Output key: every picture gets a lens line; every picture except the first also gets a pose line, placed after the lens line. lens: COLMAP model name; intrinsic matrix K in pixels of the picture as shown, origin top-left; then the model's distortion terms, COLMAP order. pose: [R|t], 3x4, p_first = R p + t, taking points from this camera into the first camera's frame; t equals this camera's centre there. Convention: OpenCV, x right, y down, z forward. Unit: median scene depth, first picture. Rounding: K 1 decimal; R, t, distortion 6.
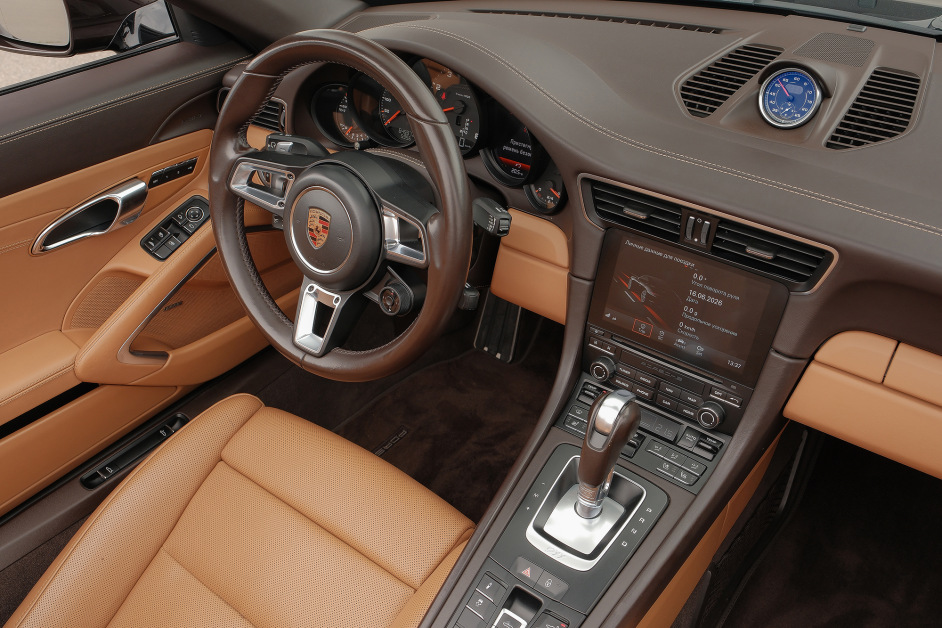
lens RADIAL K [[831.0, 0, 471.0], [0, 831.0, 314.0], [0, 0, 1]] dist [-0.005322, -0.005255]
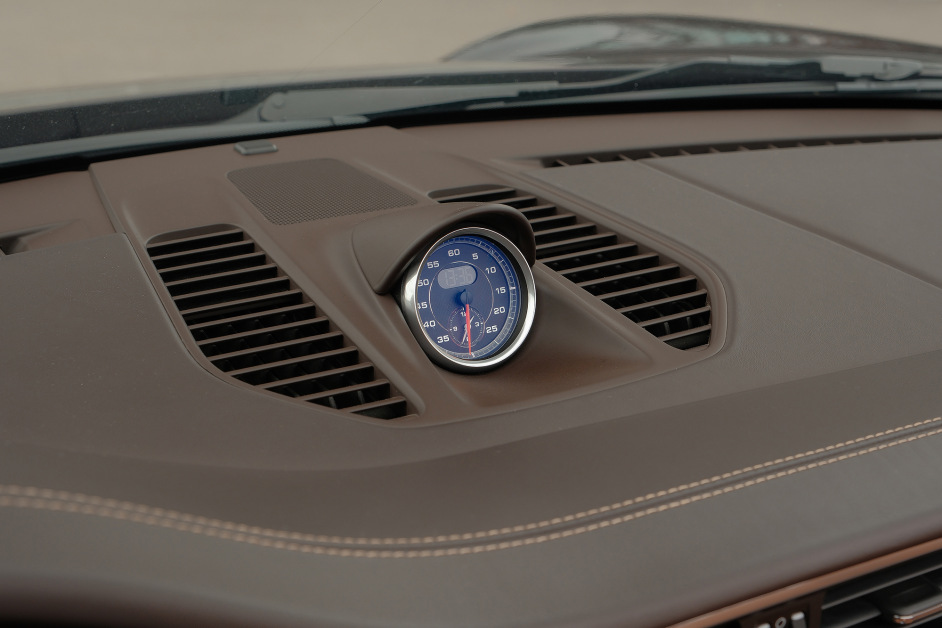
lens RADIAL K [[1601.9, 0, 471.0], [0, 1601.9, 314.0], [0, 0, 1]] dist [-0.014678, -0.009446]
pose [[0.375840, -0.299266, 0.877031, -0.310306], [0.533401, 0.843779, 0.059338, -0.306347], [-0.757778, 0.445508, 0.476755, 0.645307]]
